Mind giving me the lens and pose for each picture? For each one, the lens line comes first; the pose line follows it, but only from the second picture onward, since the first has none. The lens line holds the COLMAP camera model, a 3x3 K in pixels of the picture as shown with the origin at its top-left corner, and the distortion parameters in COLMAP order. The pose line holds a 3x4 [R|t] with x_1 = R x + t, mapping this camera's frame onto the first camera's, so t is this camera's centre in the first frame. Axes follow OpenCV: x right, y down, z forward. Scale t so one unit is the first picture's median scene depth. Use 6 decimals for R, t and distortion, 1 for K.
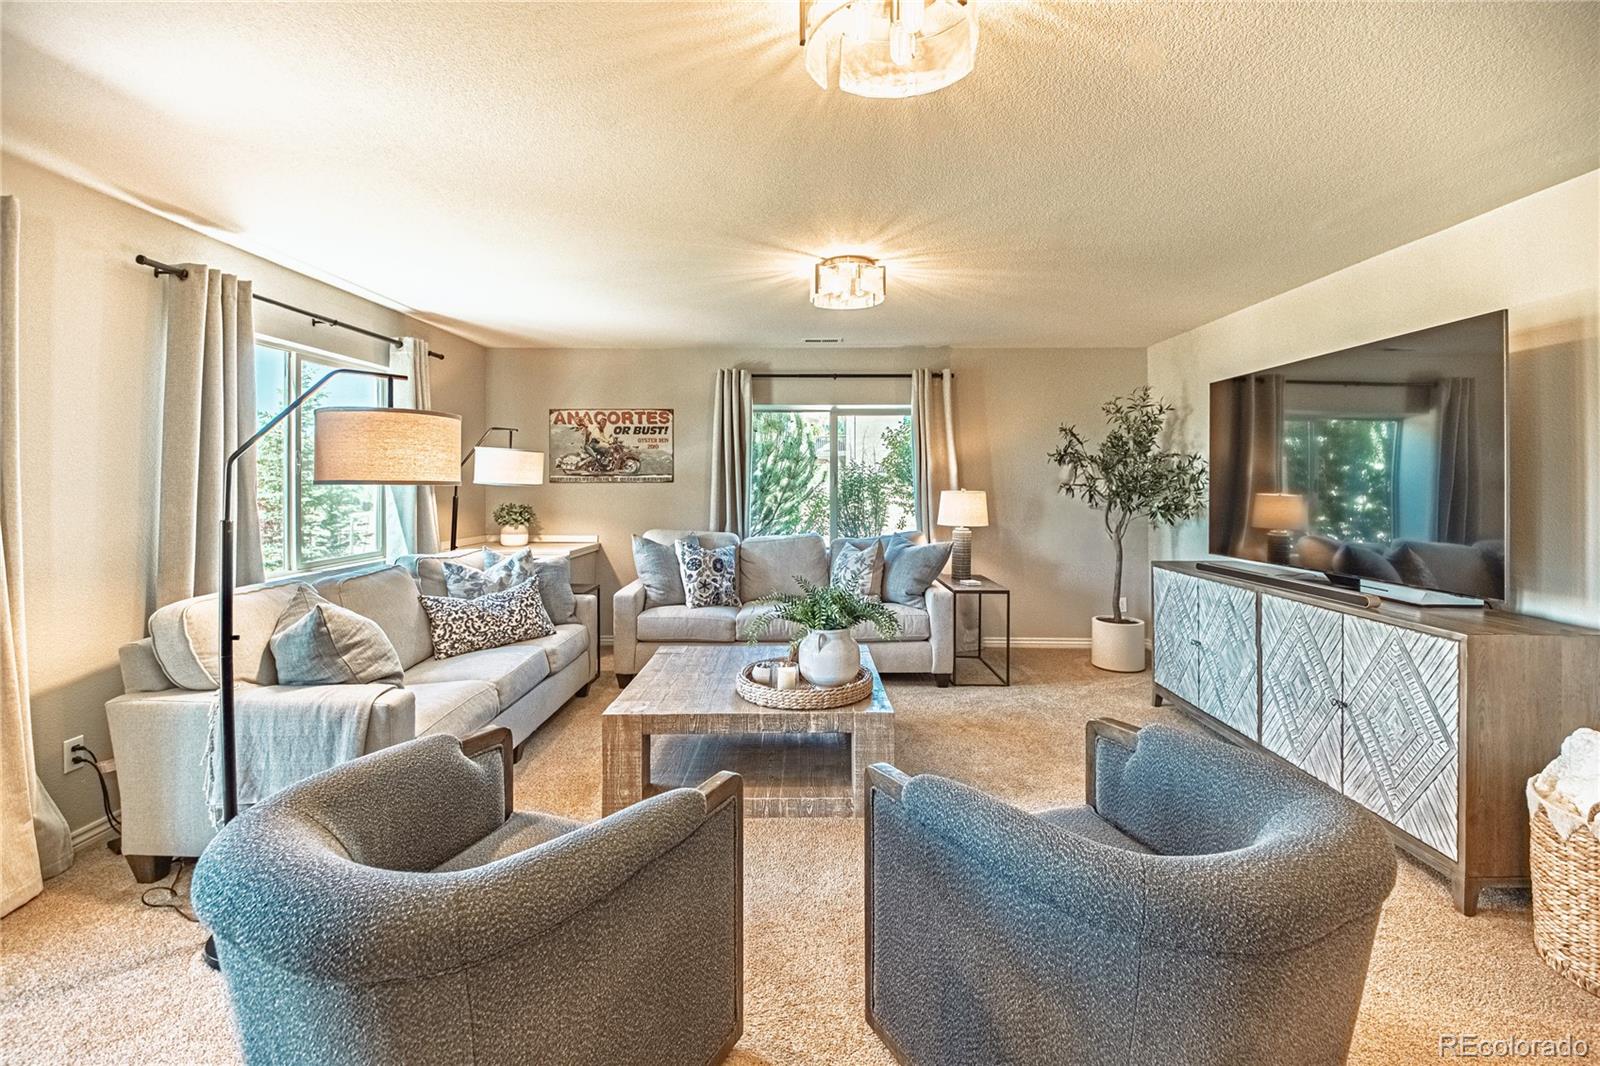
lens RADIAL K [[694.6, 0, 801.1], [0, 694.6, 482.1], [0, 0, 1]] dist [0.000857, -0.007390]
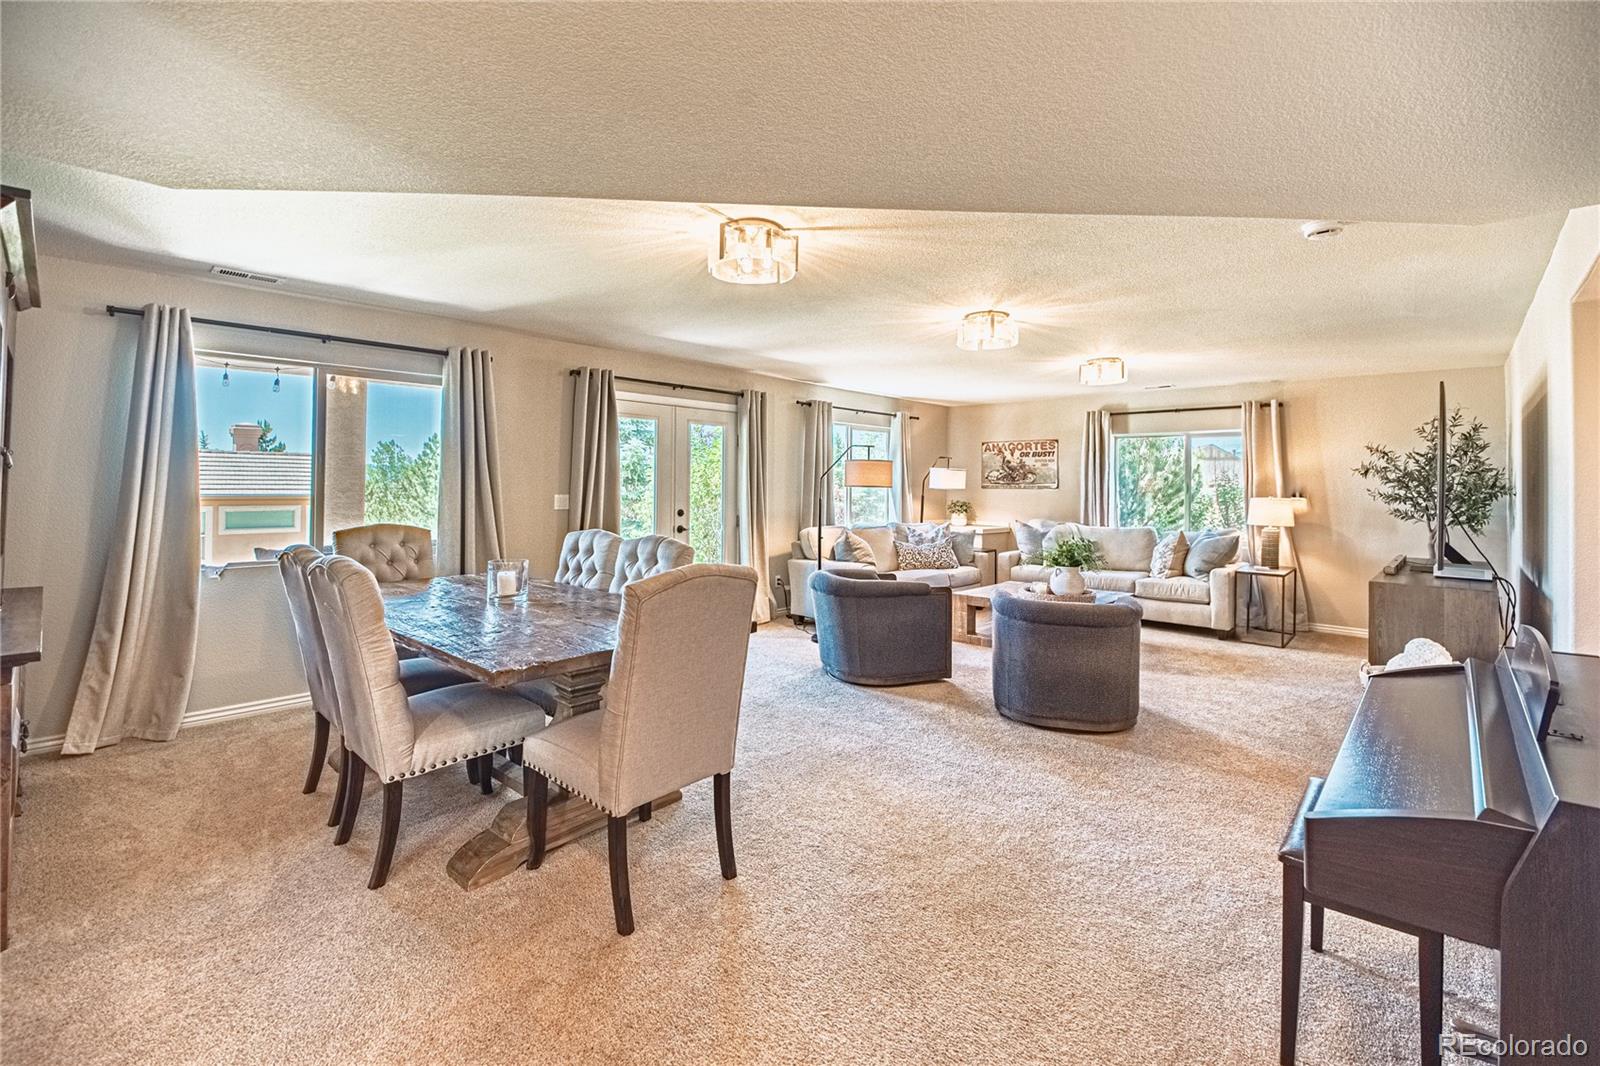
lens RADIAL K [[694.6, 0, 801.1], [0, 694.6, 482.1], [0, 0, 1]] dist [0.000857, -0.007390]
pose [[0.734905, 0.005245, -0.678150, 0.524118], [-0.013024, 0.999895, -0.006381, 0.003156], [0.678045, 0.013521, 0.734896, -0.577010]]
